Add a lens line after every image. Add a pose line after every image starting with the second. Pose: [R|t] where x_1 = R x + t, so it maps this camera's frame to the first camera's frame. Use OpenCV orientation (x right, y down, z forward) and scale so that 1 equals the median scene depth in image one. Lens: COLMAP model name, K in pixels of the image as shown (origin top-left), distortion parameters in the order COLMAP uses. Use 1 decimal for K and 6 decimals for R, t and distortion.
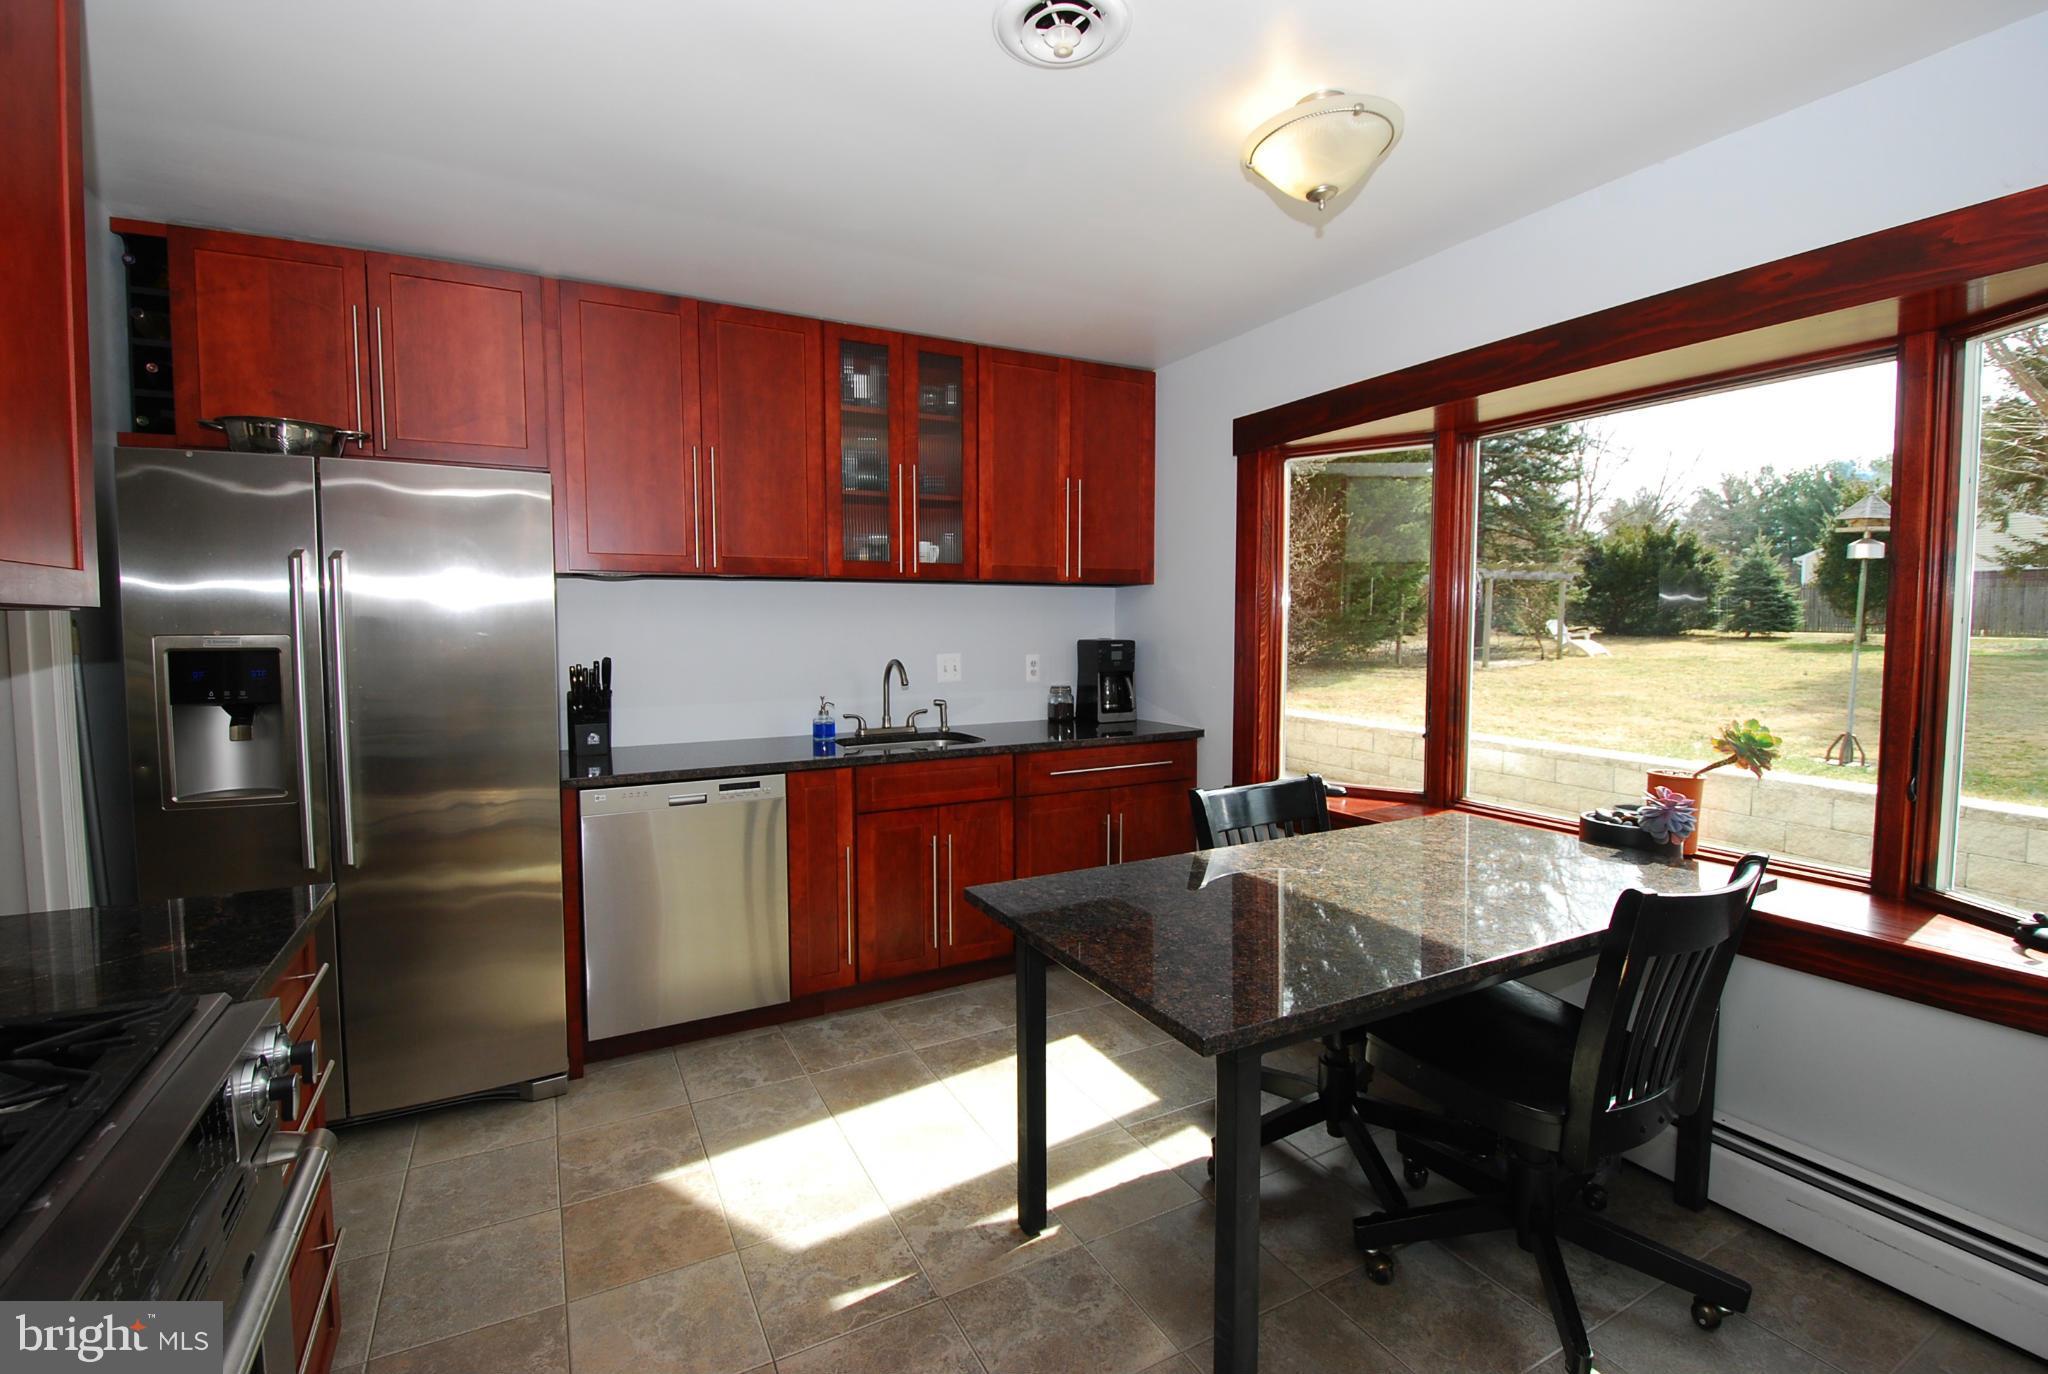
lens RADIAL K [[900.8, 0, 1011.8], [0, 900.8, 675.2], [0, 0, 1]] dist [0.015001, -0.019940]
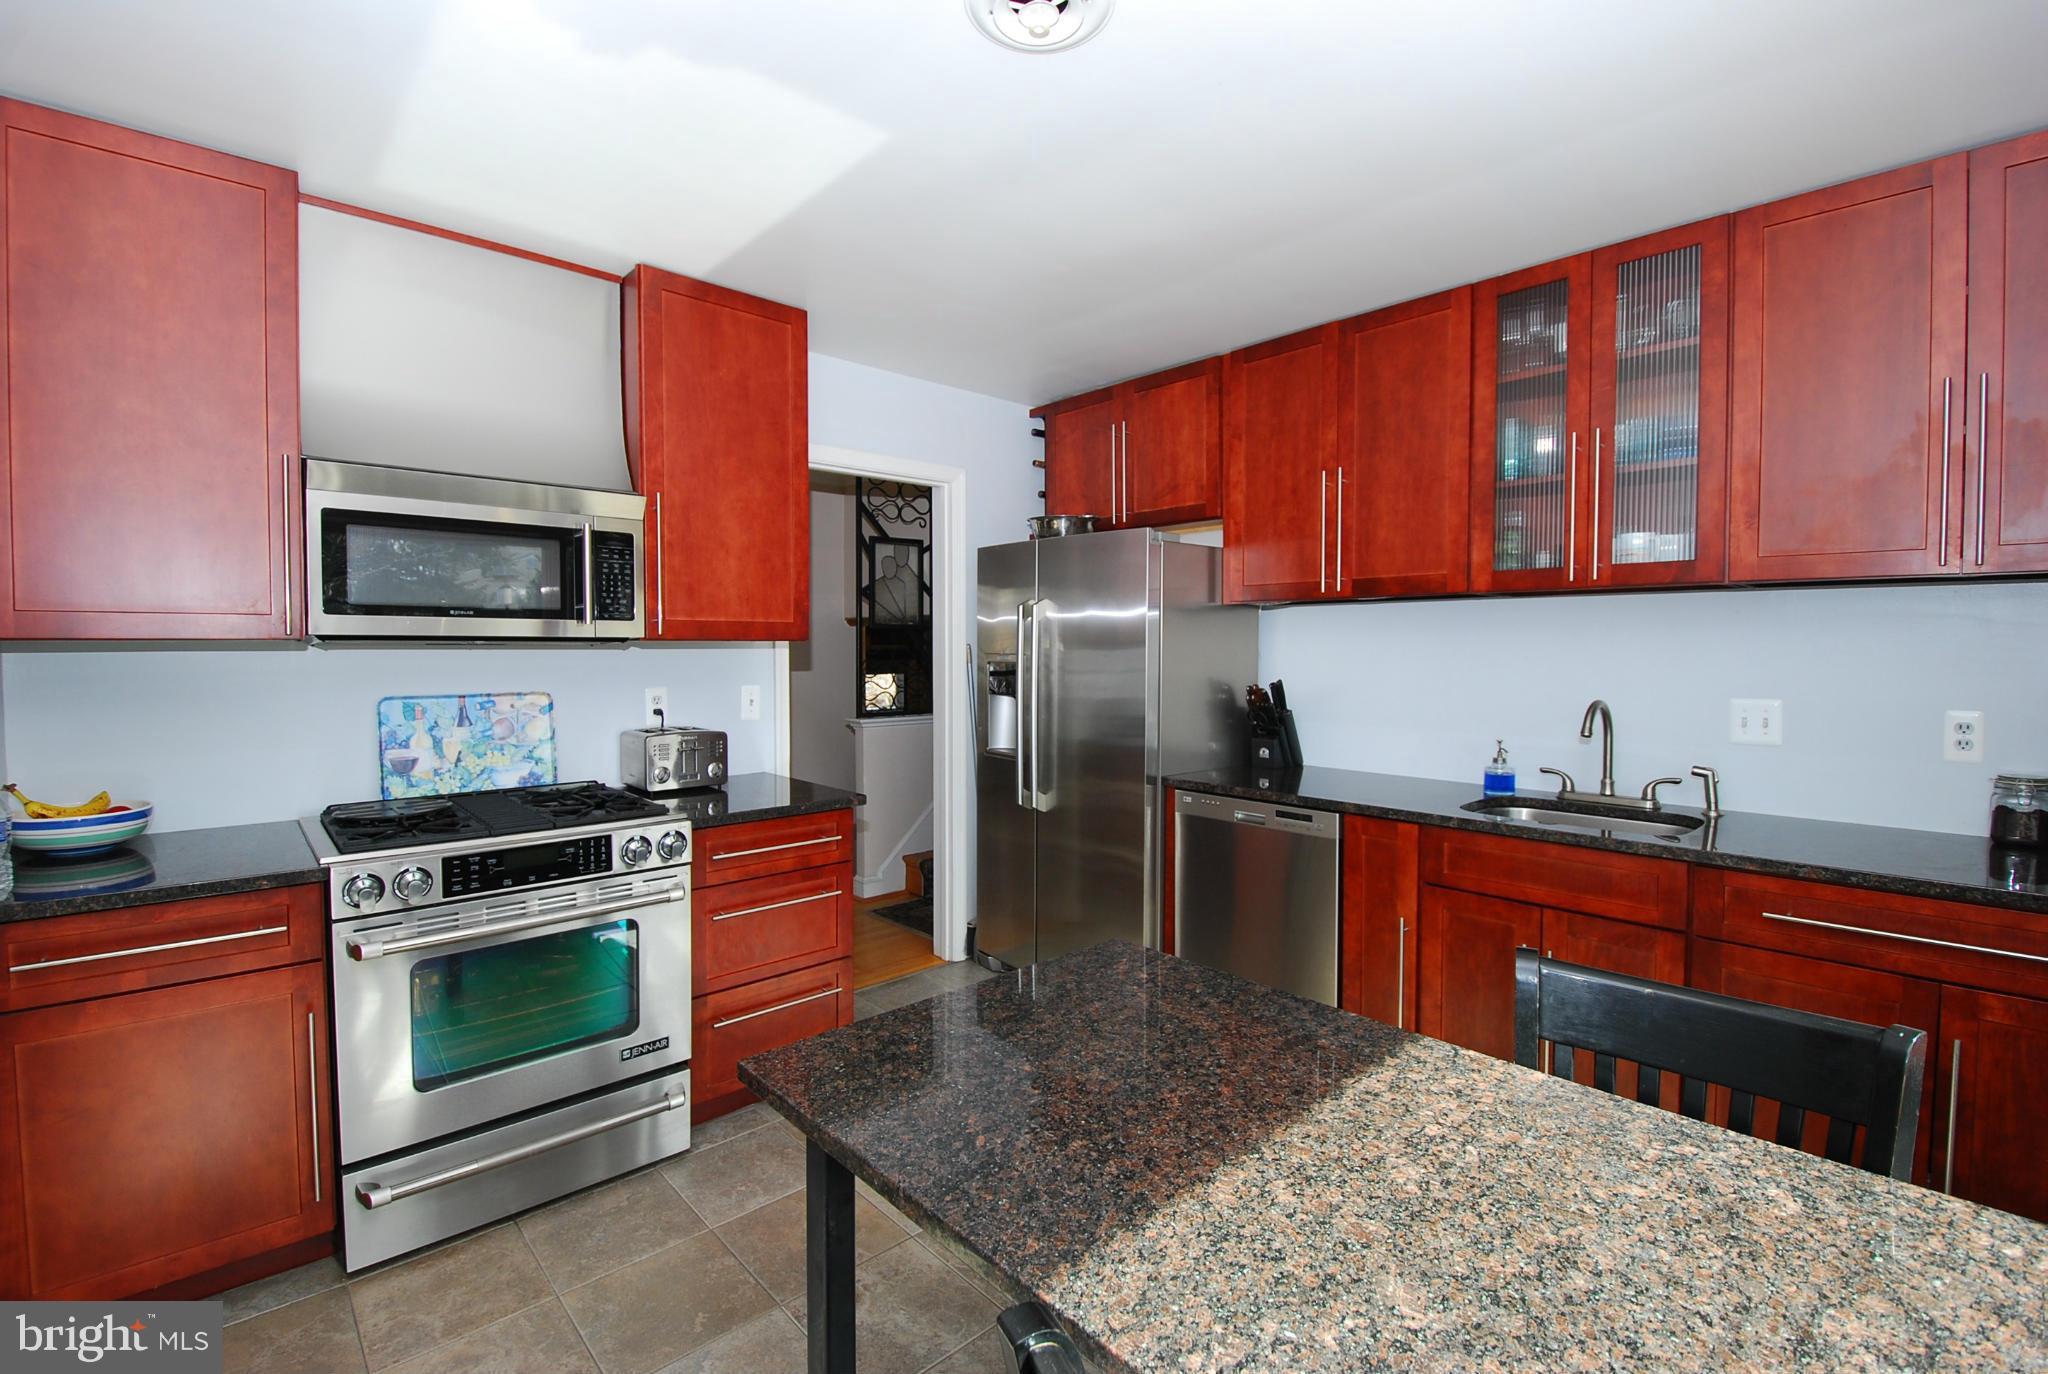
lens RADIAL K [[900.8, 0, 1011.8], [0, 900.8, 675.2], [0, 0, 1]] dist [0.015001, -0.019940]
pose [[0.247923, 0.035467, -0.968130, 0.485573], [-0.058123, 0.998074, 0.021680, -0.028035], [0.967035, 0.050895, 0.249507, 0.392700]]
